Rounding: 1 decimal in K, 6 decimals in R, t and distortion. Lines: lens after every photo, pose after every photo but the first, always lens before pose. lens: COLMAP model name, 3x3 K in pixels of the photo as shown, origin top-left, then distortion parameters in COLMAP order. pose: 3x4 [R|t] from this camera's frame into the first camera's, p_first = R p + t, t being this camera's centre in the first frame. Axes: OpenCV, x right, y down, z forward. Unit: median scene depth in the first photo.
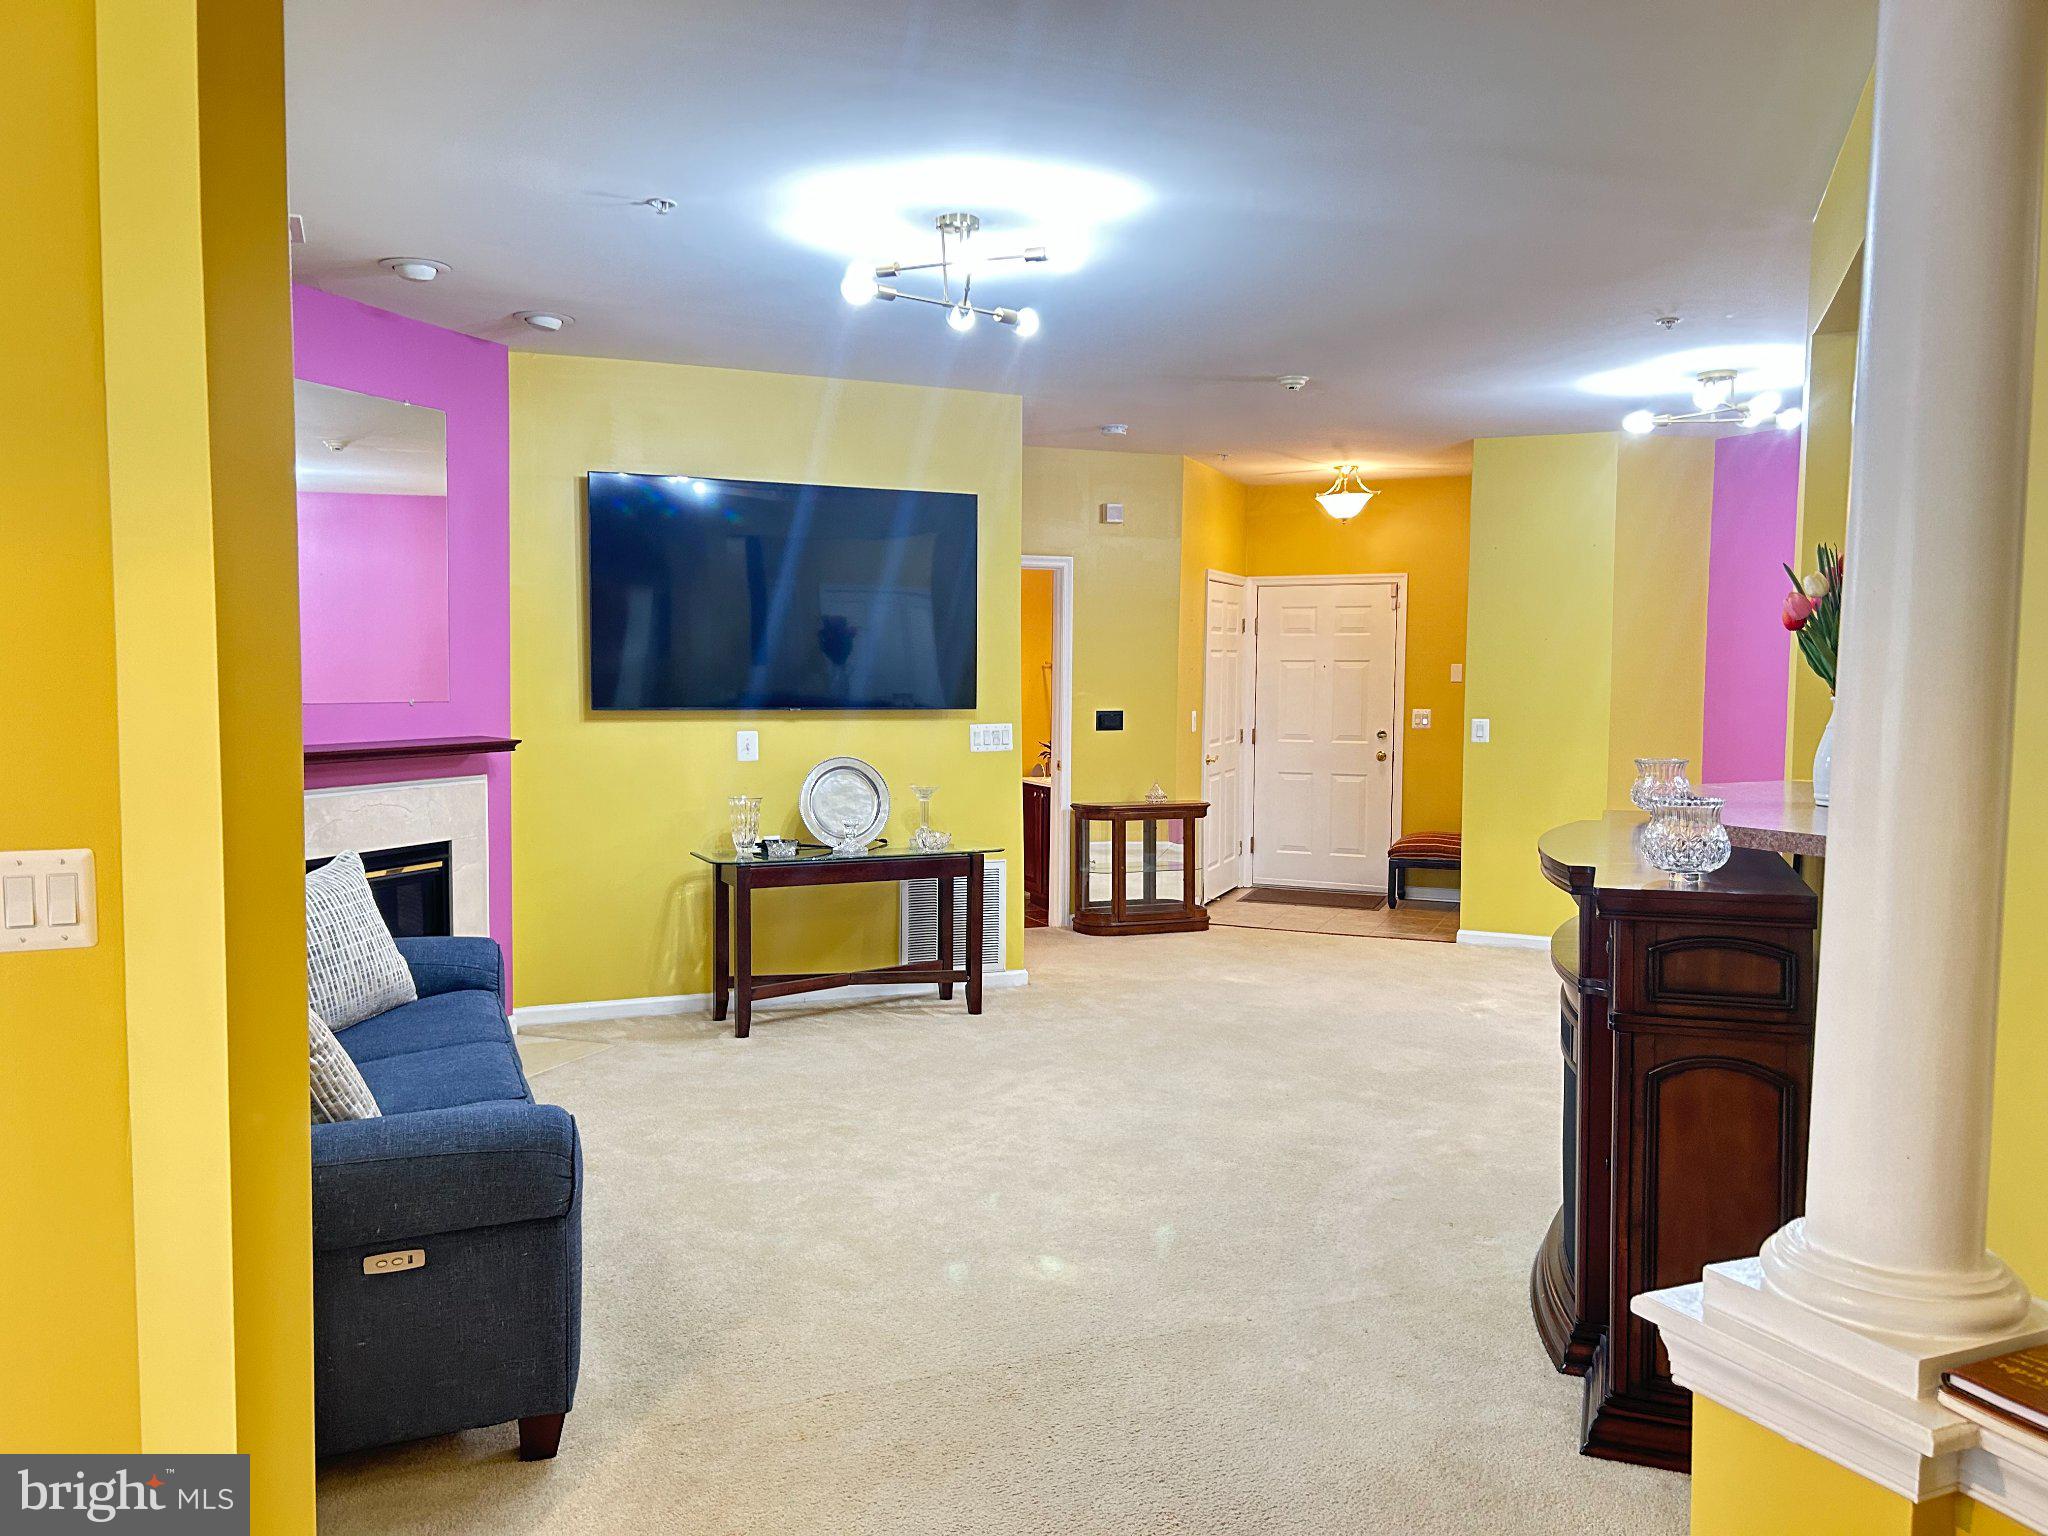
lens RADIAL K [[1530.7, 0, 1007.9], [0, 1530.7, 775.0], [0, 0, 1]] dist [0.056765, -0.070994]
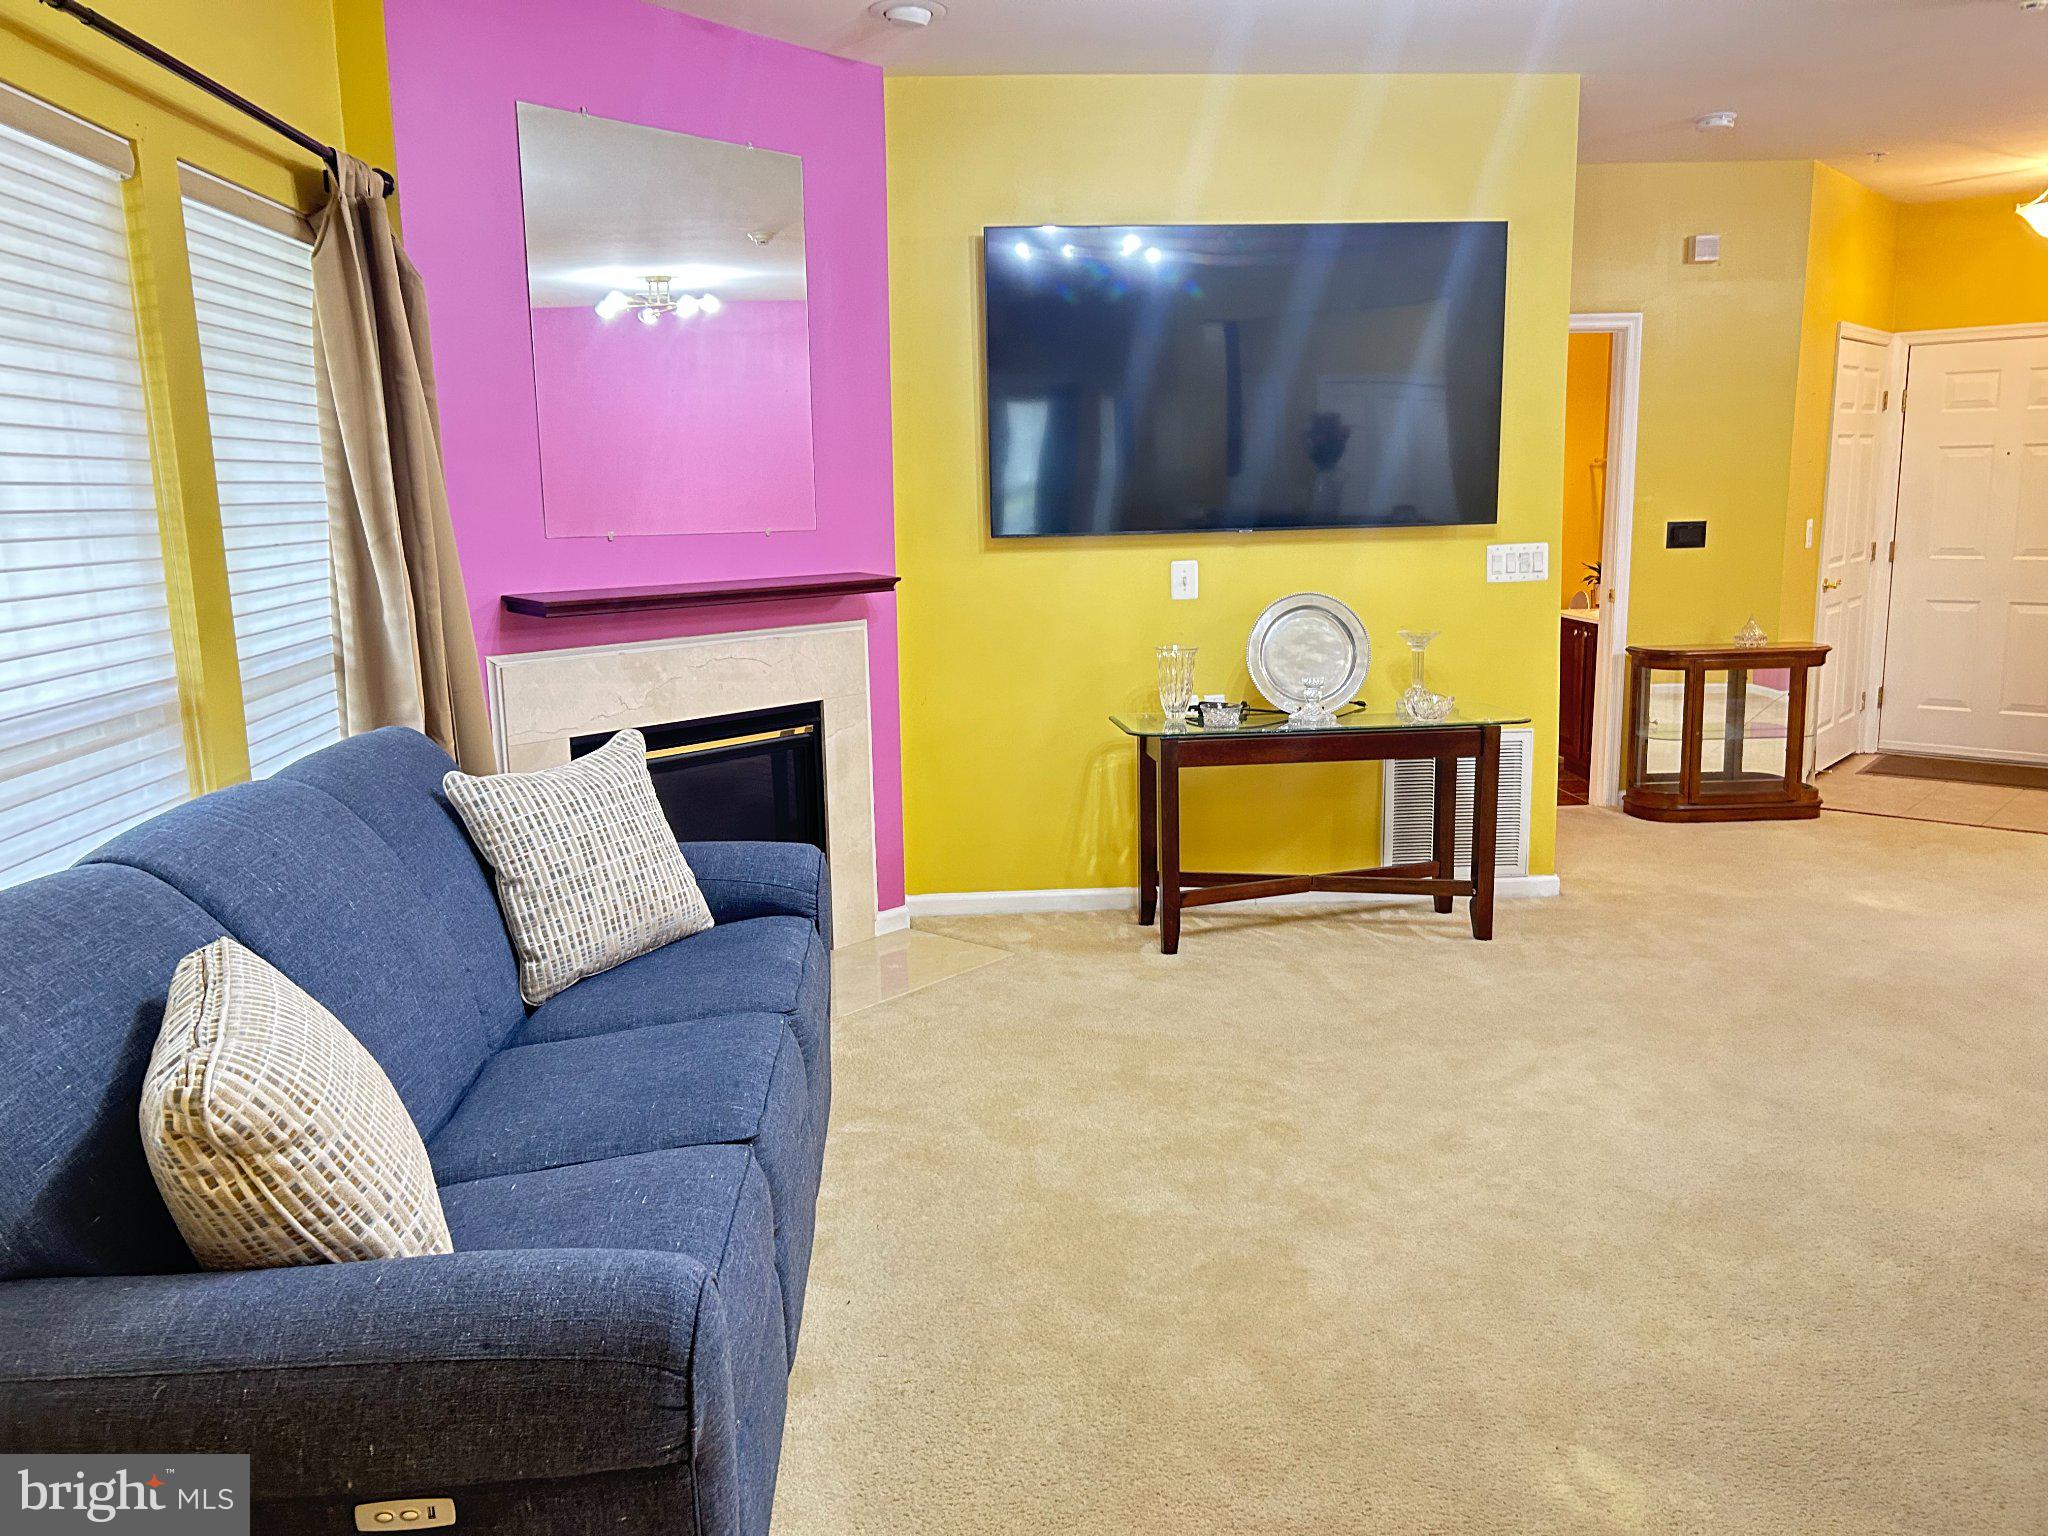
lens RADIAL K [[1530.7, 0, 1009.9], [0, 1530.7, 755.4], [0, 0, 1]] dist [0.056765, -0.070994]
pose [[0.946691, 0.029307, -0.320807, -0.001576], [0.004621, 0.994515, 0.104489, -0.012358], [0.322110, -0.100401, 0.941363, 0.240209]]
